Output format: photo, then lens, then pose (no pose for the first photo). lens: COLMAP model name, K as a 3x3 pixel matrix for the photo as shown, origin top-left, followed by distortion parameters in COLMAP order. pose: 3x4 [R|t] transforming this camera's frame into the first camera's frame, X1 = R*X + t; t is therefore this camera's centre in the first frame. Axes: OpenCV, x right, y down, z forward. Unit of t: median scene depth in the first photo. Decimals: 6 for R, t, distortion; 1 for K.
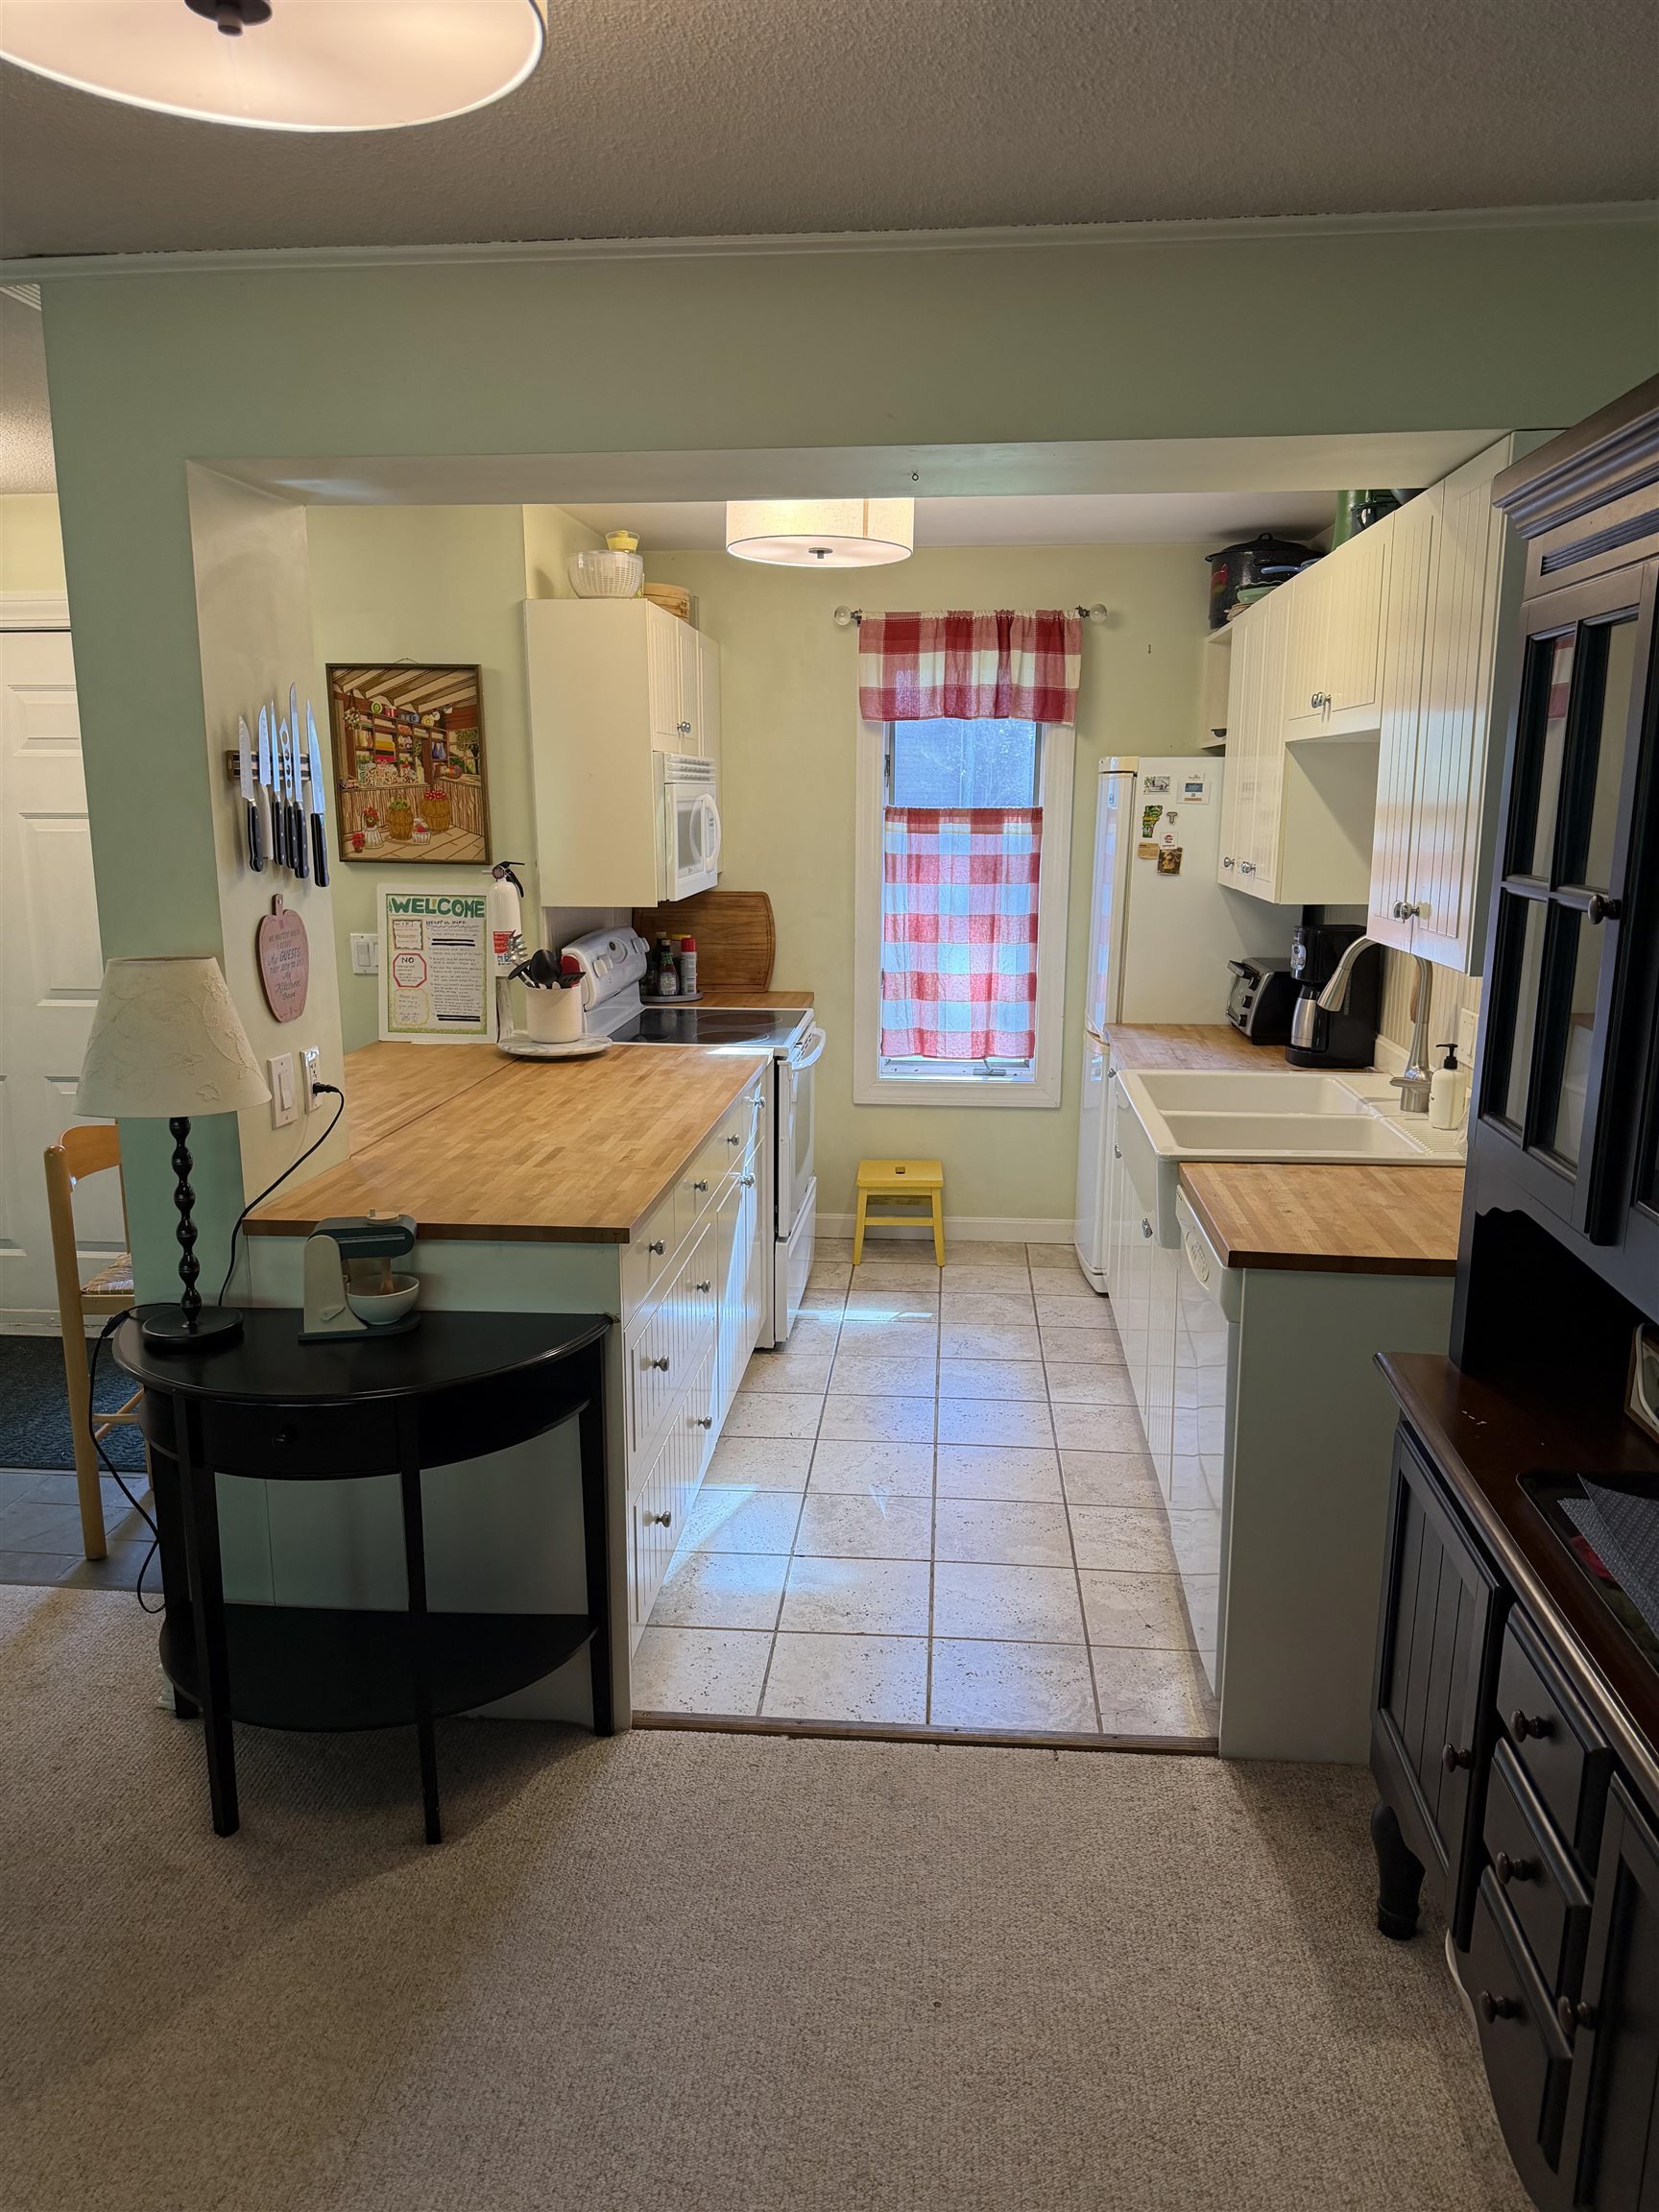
lens RADIAL K [[1562.0, 0, 834.8], [0, 1562.0, 1124.7], [0, 0, 1]] dist [0.060354, -0.080637]
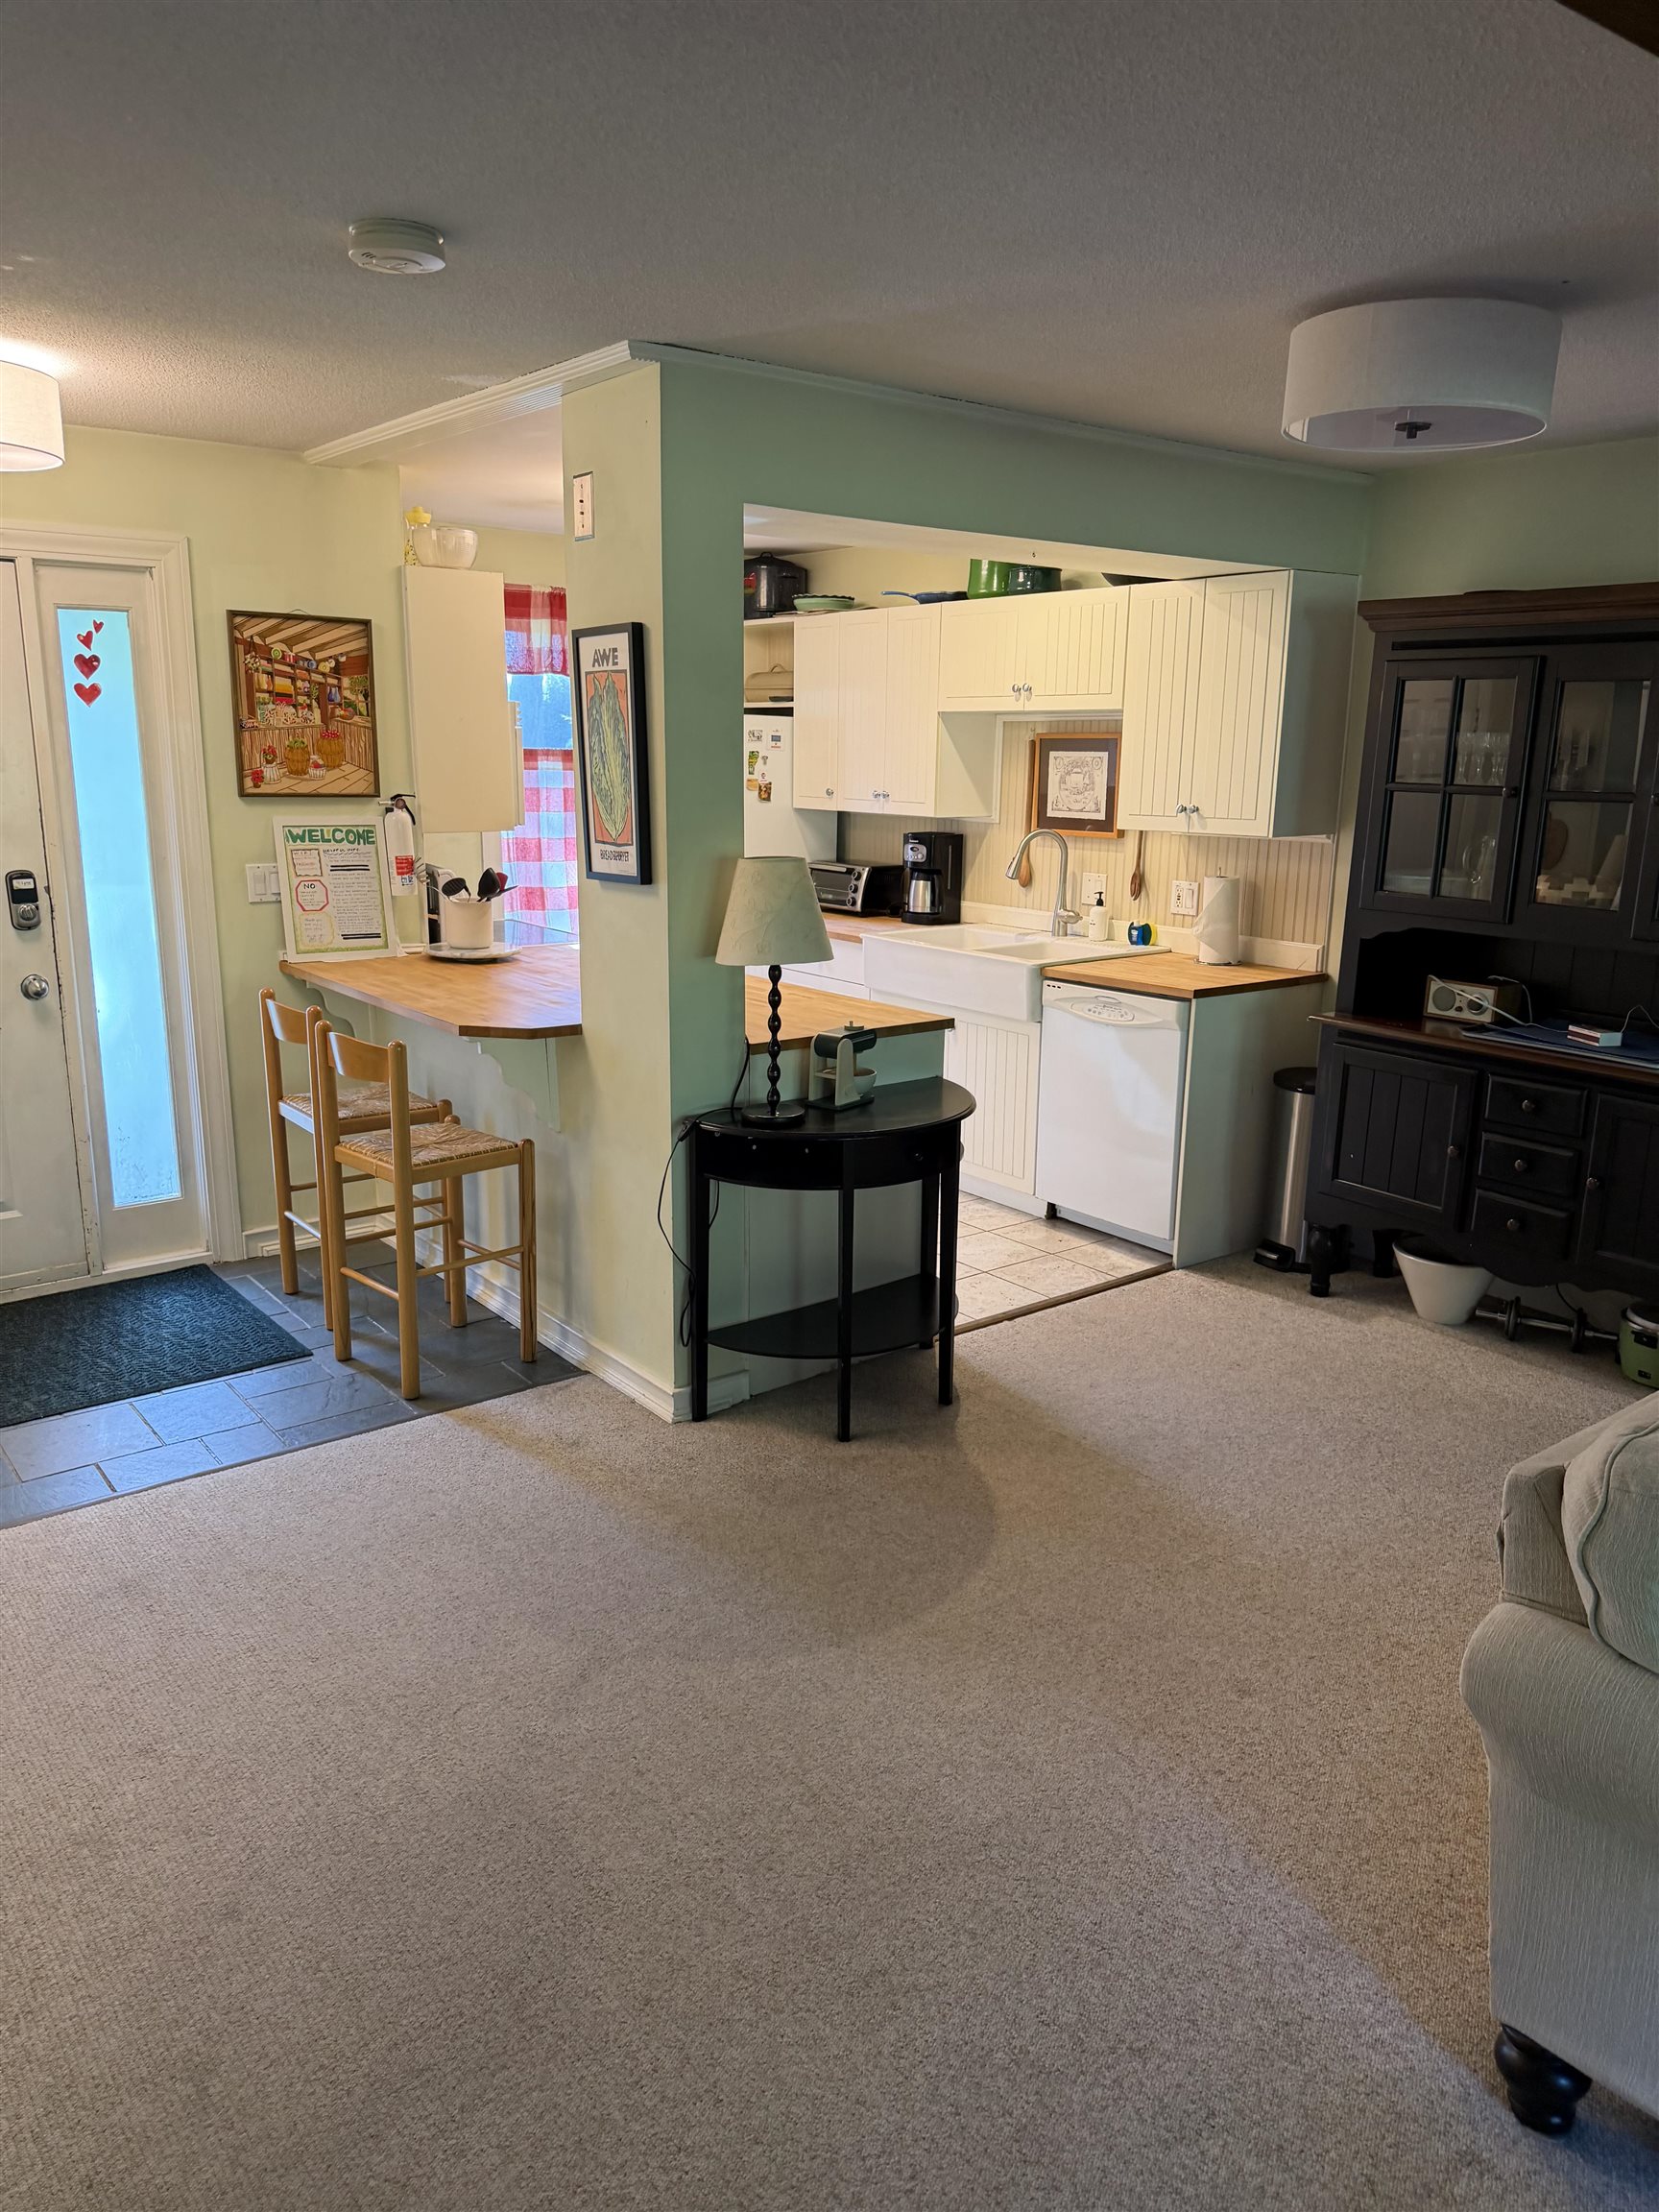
lens RADIAL K [[1562.0, 0, 889.5], [0, 1562.0, 1113.7], [0, 0, 1]] dist [0.060354, -0.080637]
pose [[0.716253, -0.150446, 0.681431, -0.765910], [0.128355, 0.988227, 0.083267, 0.012653], [-0.685935, 0.027825, 0.727130, -0.072465]]
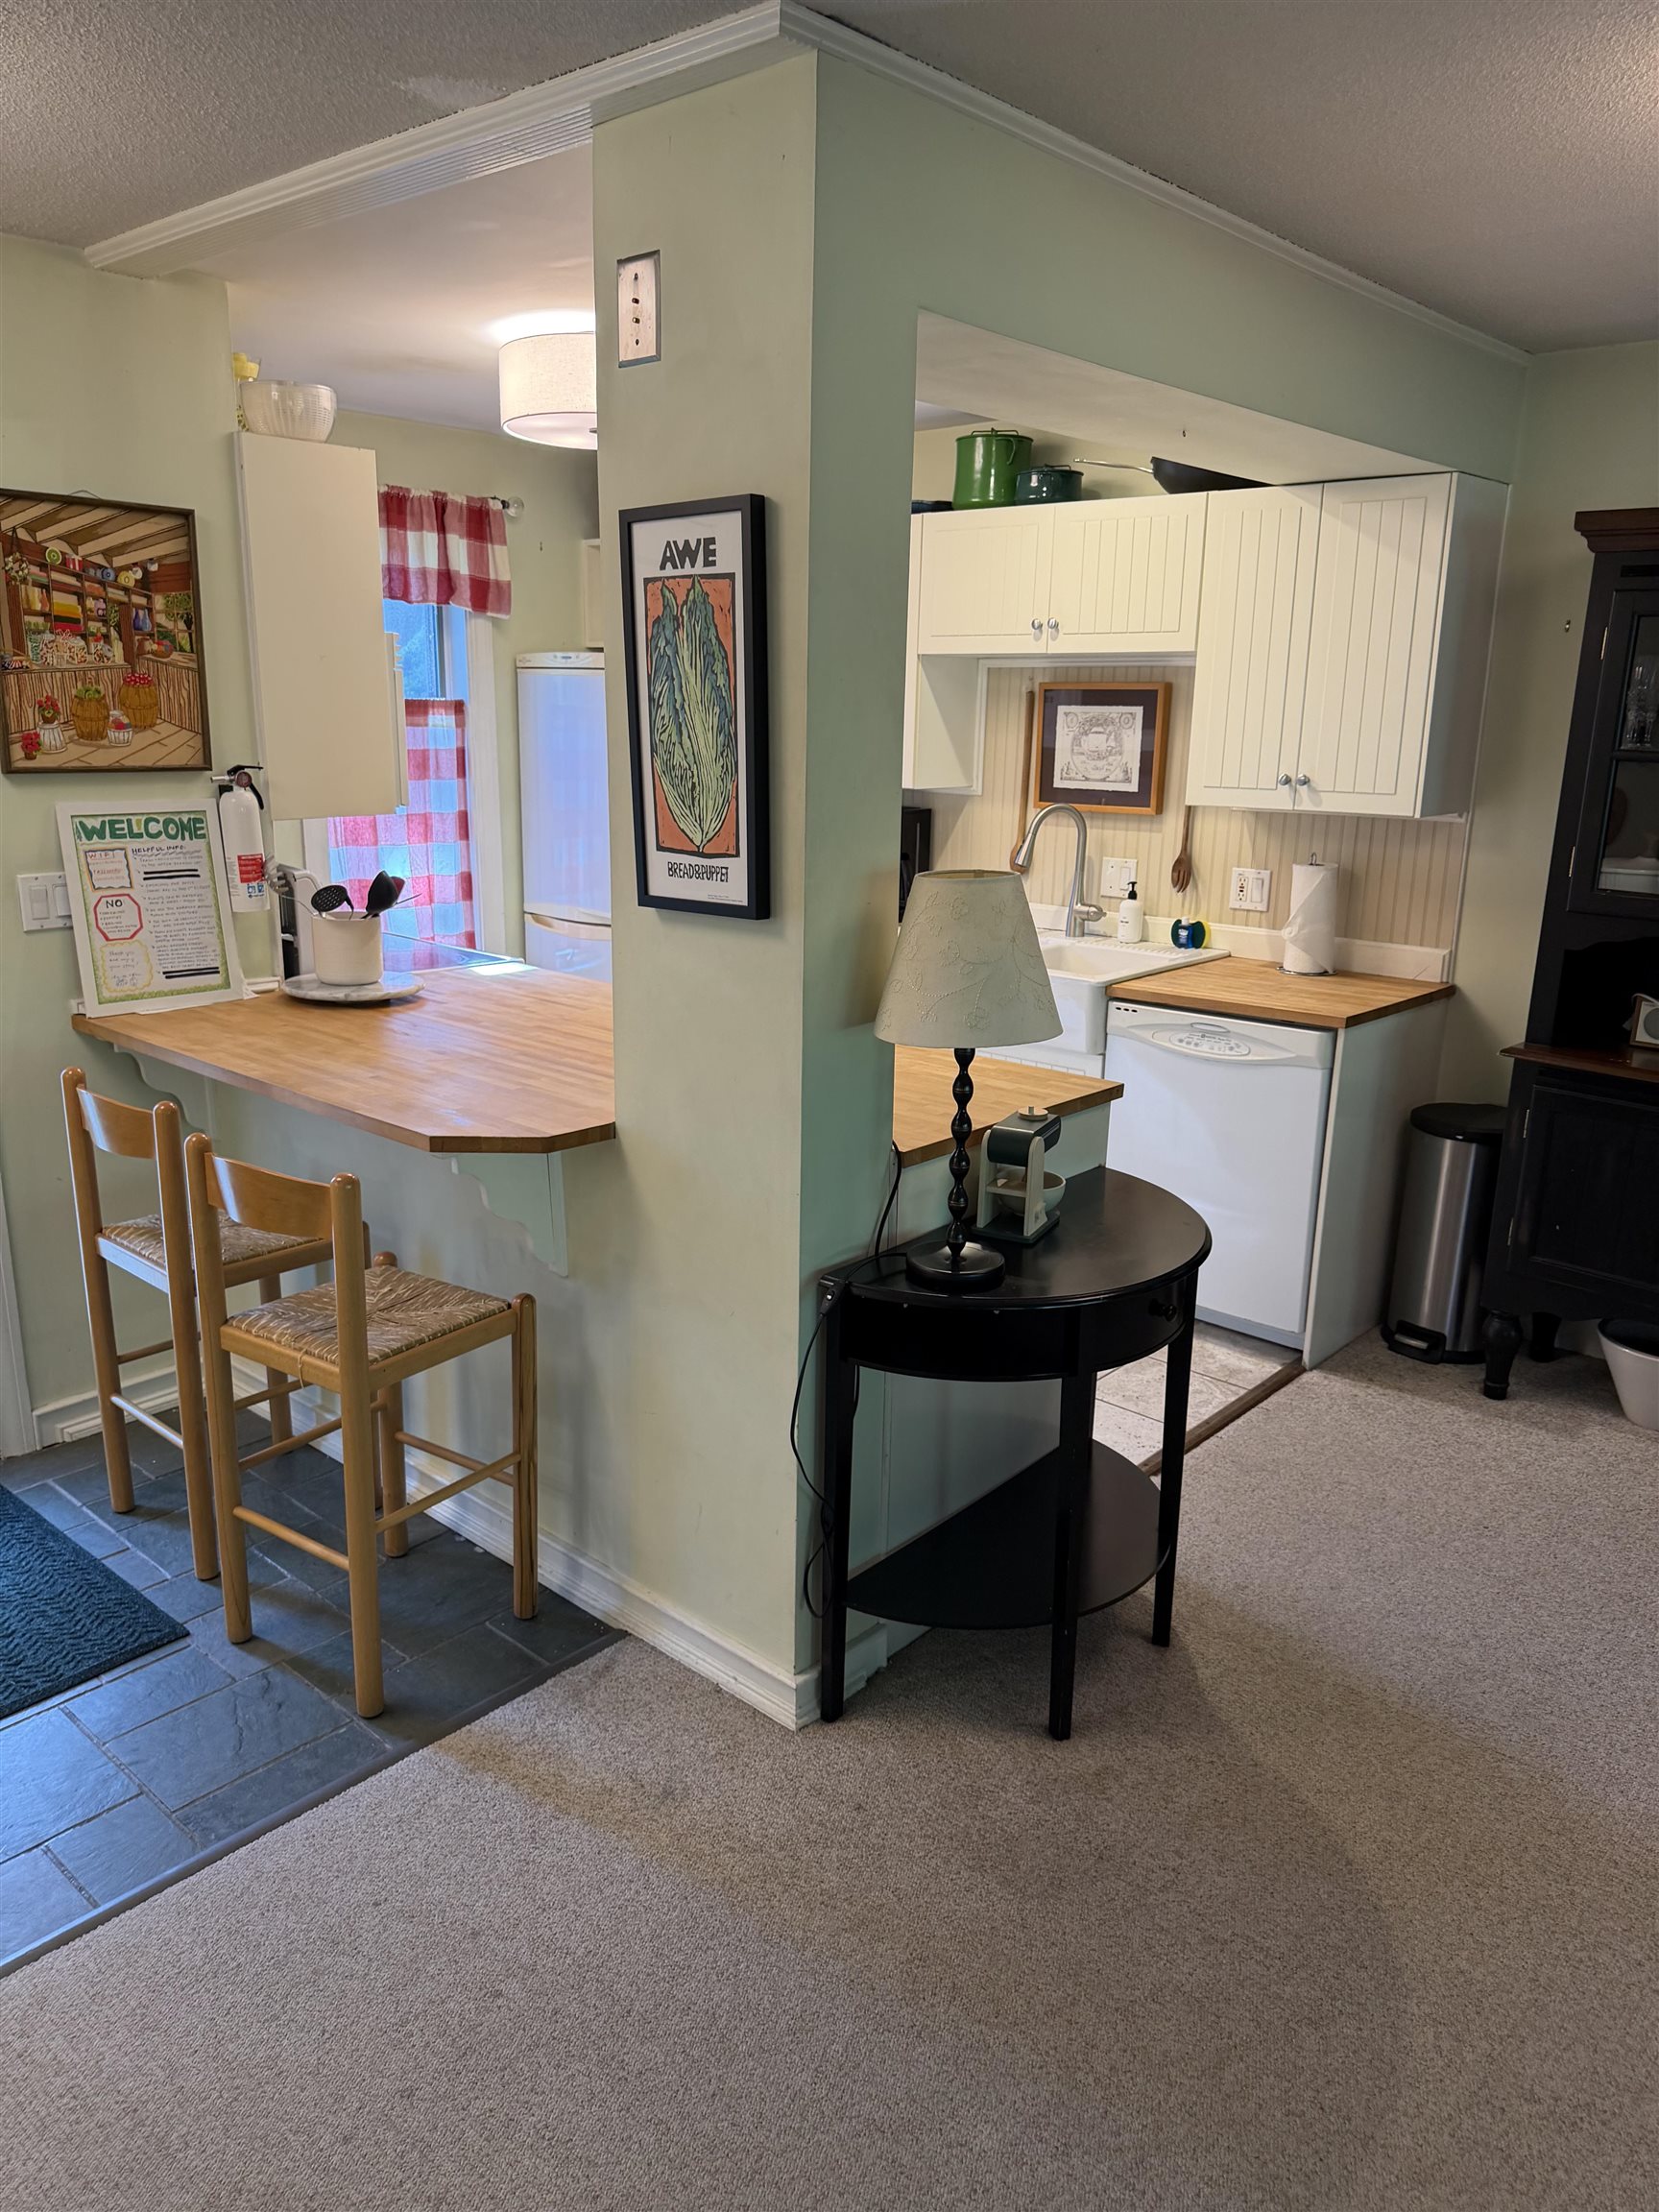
lens RADIAL K [[1562.0, 0, 870.2], [0, 1562.0, 1109.9], [0, 0, 1]] dist [0.060354, -0.080637]
pose [[0.588750, -0.195104, 0.784416, -0.677614], [0.148210, 0.980037, 0.132519, -0.055790], [-0.794611, 0.038238, 0.605913, 0.269351]]
